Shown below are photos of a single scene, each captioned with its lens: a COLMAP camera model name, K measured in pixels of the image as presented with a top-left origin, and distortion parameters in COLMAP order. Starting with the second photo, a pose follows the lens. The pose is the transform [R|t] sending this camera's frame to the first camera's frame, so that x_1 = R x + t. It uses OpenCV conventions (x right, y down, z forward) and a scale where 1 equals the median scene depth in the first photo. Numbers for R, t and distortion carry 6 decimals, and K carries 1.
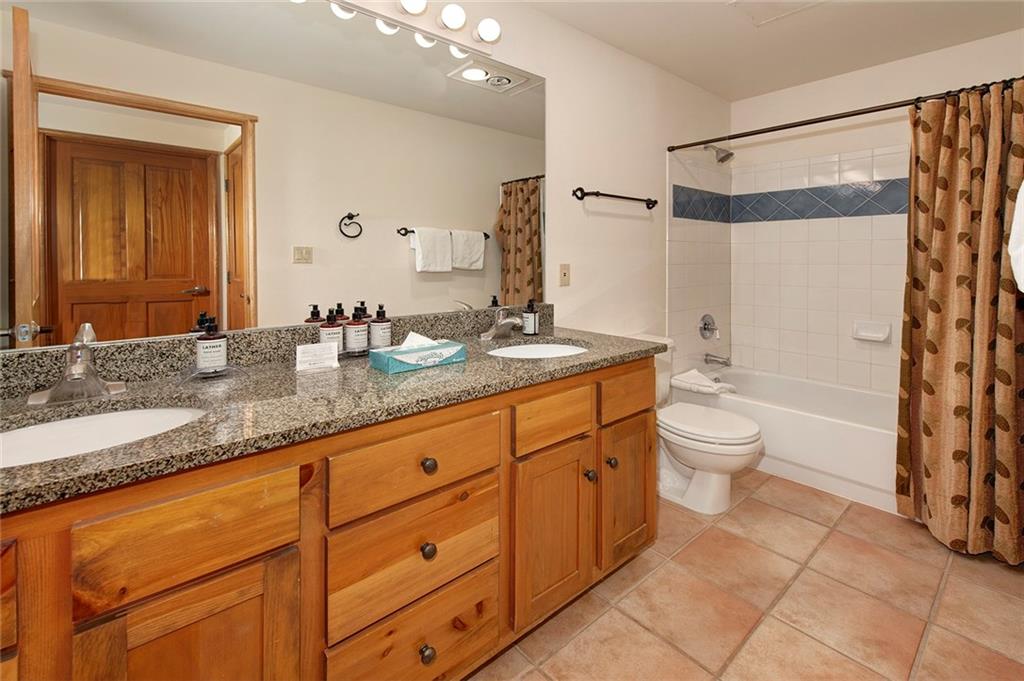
lens RADIAL K [[471.4, 0, 512.3], [0, 471.4, 268.6], [0, 0, 1]] dist [0.000278, -0.000031]
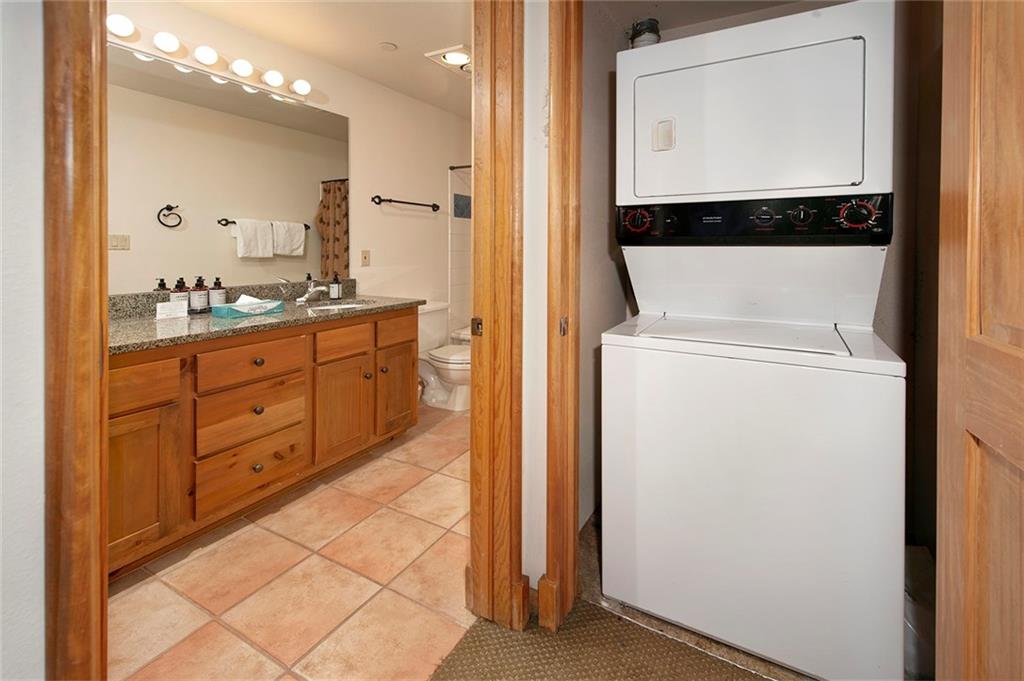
lens RADIAL K [[458.8, 0, 531.3], [0, 458.8, 253.7], [0, 0, 1]] dist [0.000645, -0.000185]
pose [[0.926310, -0.001820, 0.376757, 0.073649], [0.004432, 0.999972, -0.006065, 0.014583], [-0.376735, 0.007288, 0.926292, -0.595940]]
